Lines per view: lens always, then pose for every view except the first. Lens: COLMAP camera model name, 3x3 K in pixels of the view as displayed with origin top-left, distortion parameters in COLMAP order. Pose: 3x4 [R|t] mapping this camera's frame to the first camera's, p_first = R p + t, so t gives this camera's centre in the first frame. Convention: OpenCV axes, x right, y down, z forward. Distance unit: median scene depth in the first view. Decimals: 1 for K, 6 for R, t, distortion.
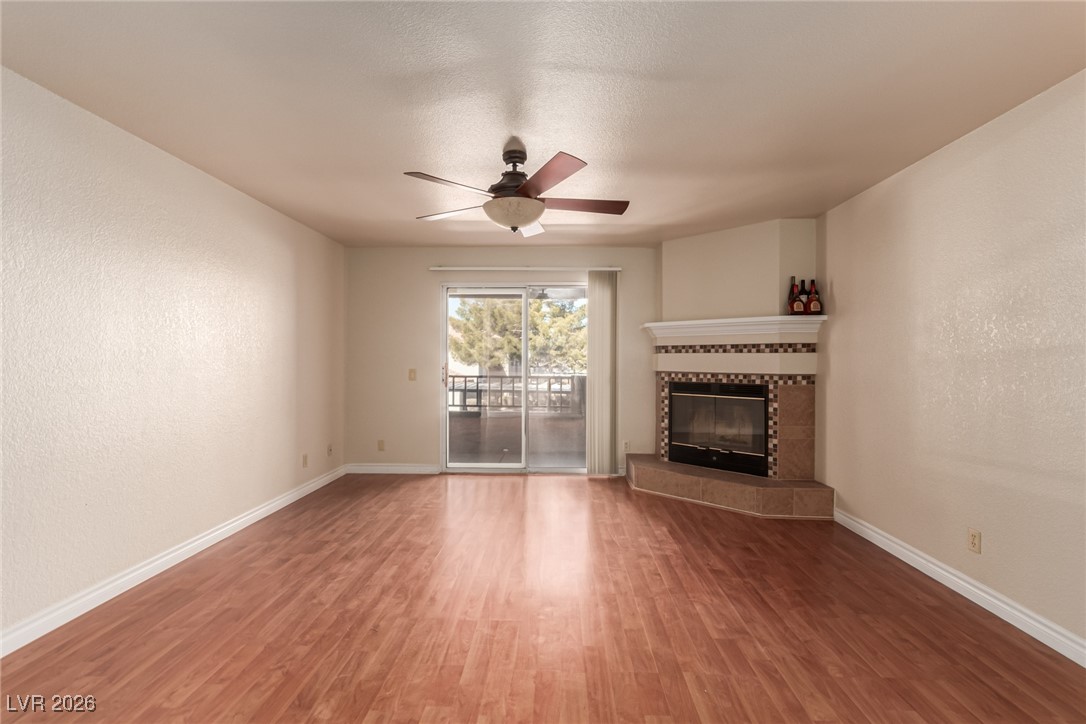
lens RADIAL K [[506.0, 0, 548.4], [0, 506.0, 363.5], [0, 0, 1]] dist [0.003162, 0.002594]
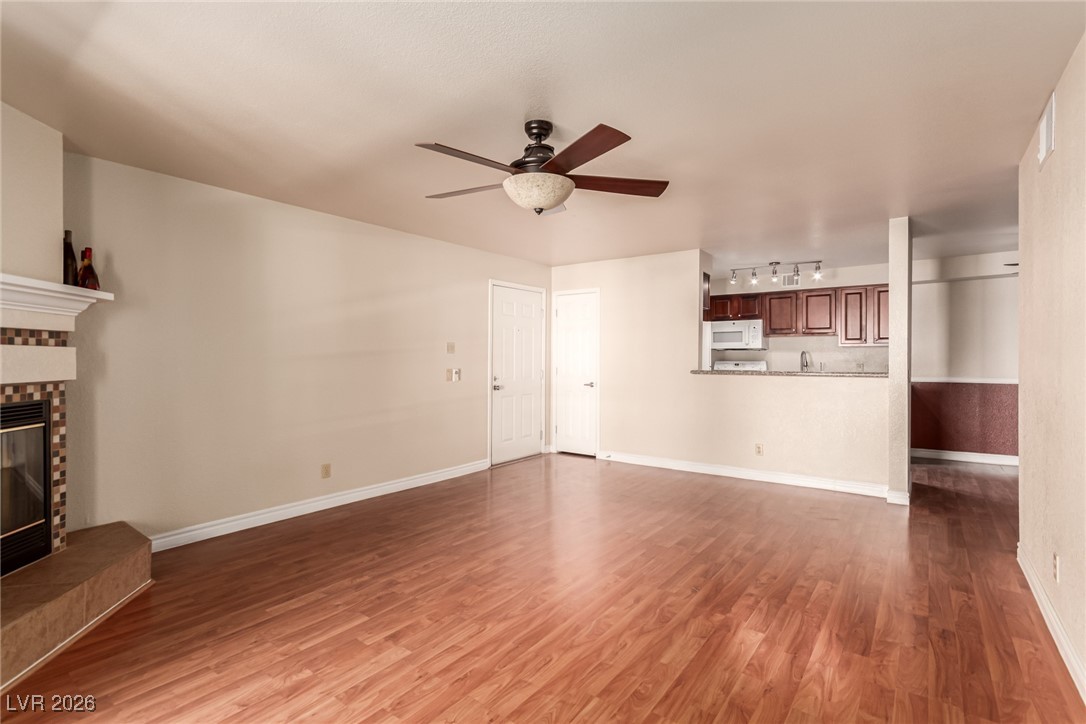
lens RADIAL K [[506.0, 0, 552.2], [0, 506.0, 357.0], [0, 0, 1]] dist [0.003162, 0.002594]
pose [[-0.816096, -0.002767, 0.577909, -0.403117], [0.001705, 0.999973, 0.007196, -0.011534], [-0.577914, 0.006858, -0.816069, 1.155088]]
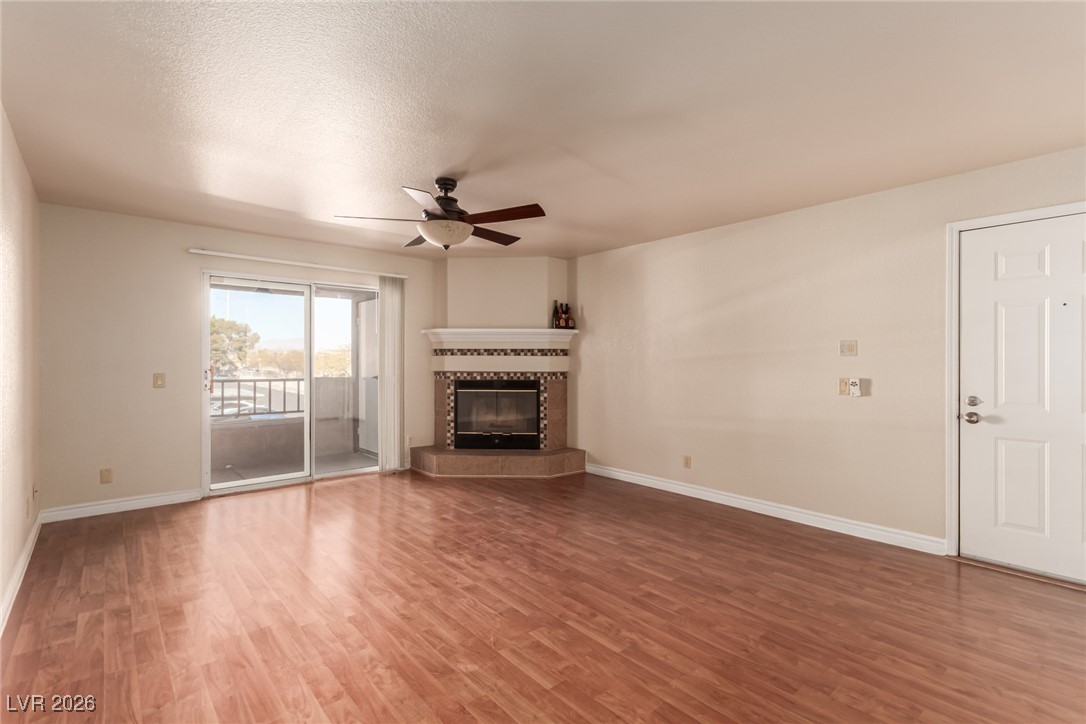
lens RADIAL K [[506.0, 0, 545.3], [0, 506.0, 363.2], [0, 0, 1]] dist [0.003162, 0.002594]
pose [[0.738866, -0.004951, 0.673834, -0.451775], [0.005679, 0.999983, 0.001120, -0.003171], [-0.673828, 0.003000, 0.738882, 0.009538]]
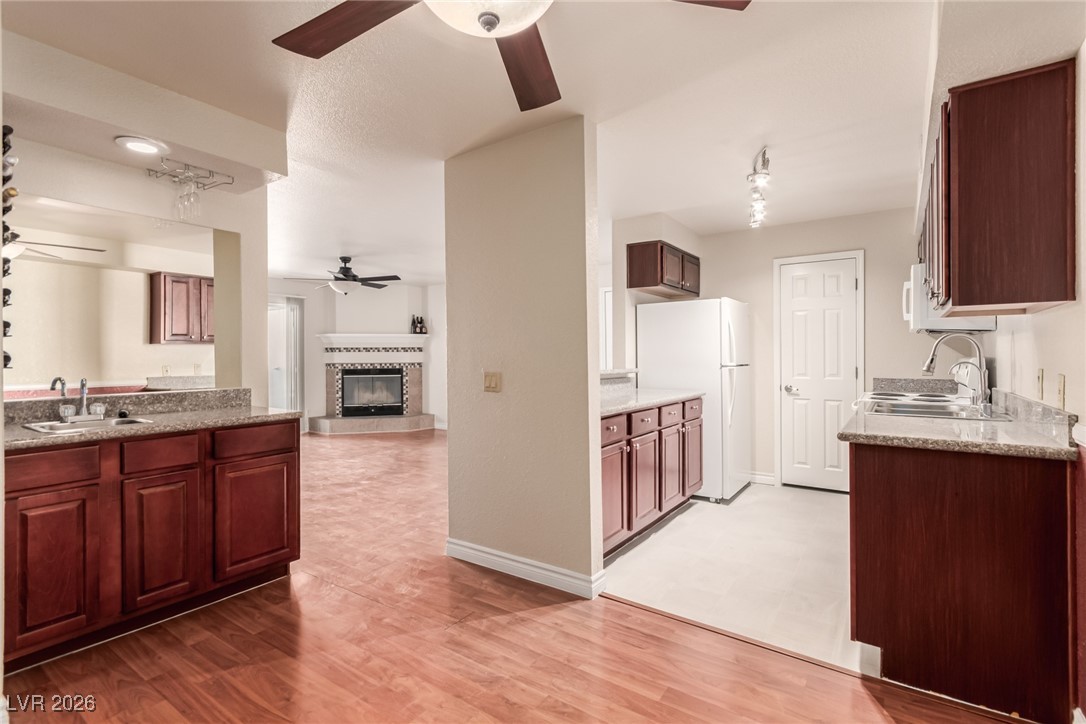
lens RADIAL K [[506.0, 0, 546.7], [0, 506.0, 355.4], [0, 0, 1]] dist [0.003162, 0.002594]
pose [[0.550007, -0.007225, 0.835129, -0.915070], [0.014702, 0.999891, -0.001032, 0.002340], [-0.835031, 0.012845, 0.550053, -0.563286]]
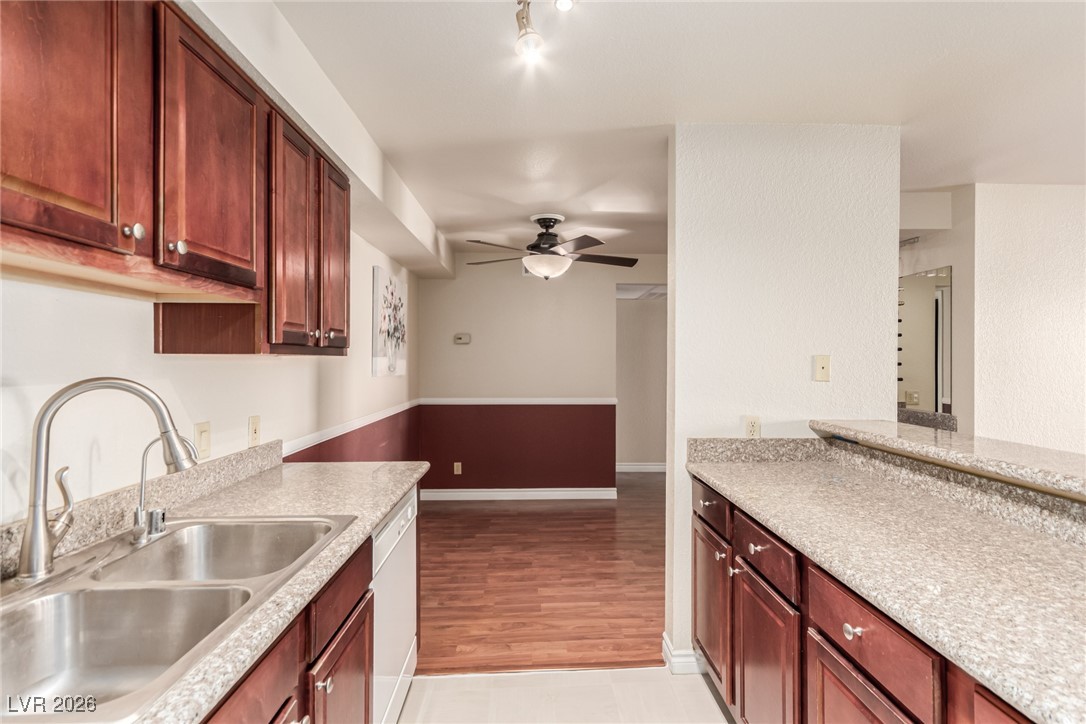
lens RADIAL K [[506.0, 0, 560.6], [0, 506.0, 359.9], [0, 0, 1]] dist [0.003162, 0.002594]
pose [[0.081566, -0.007128, -0.996642, 0.139143], [-0.008436, 0.999934, -0.007842, -0.028473], [0.996632, 0.009048, 0.081501, -0.439839]]
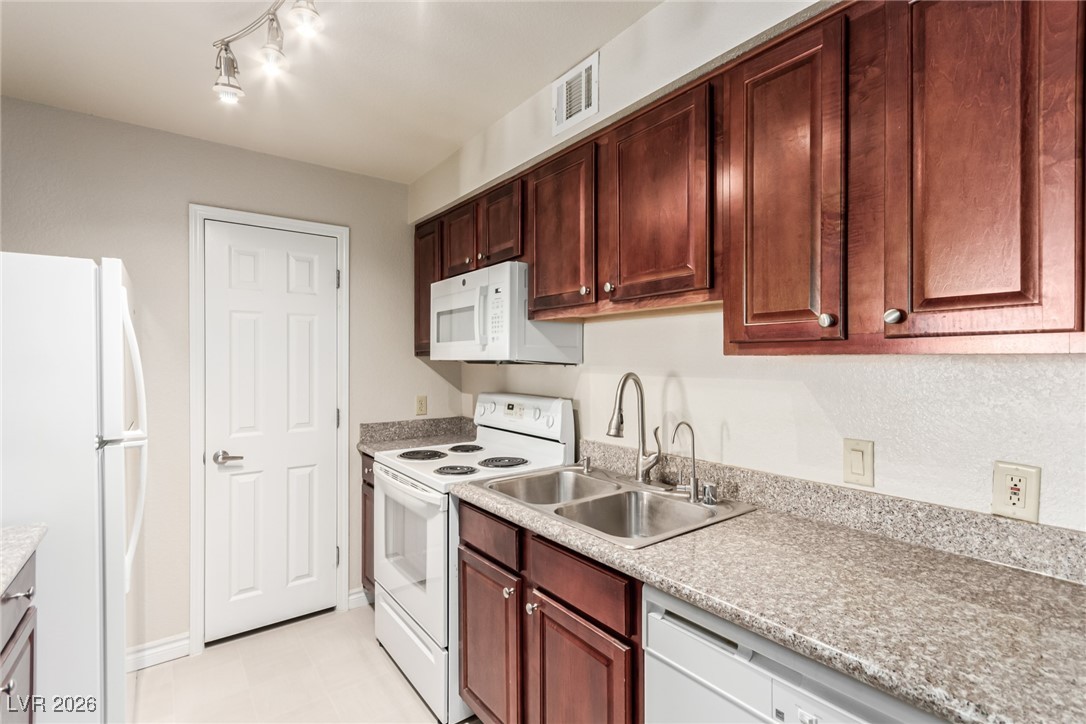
lens RADIAL K [[506.0, 0, 546.3], [0, 506.0, 361.2], [0, 0, 1]] dist [0.003162, 0.002594]
pose [[-0.619681, -0.008524, 0.784807, -0.400704], [0.003784, 0.999897, 0.013848, -0.034882], [-0.784844, 0.011551, -0.619585, -0.334665]]
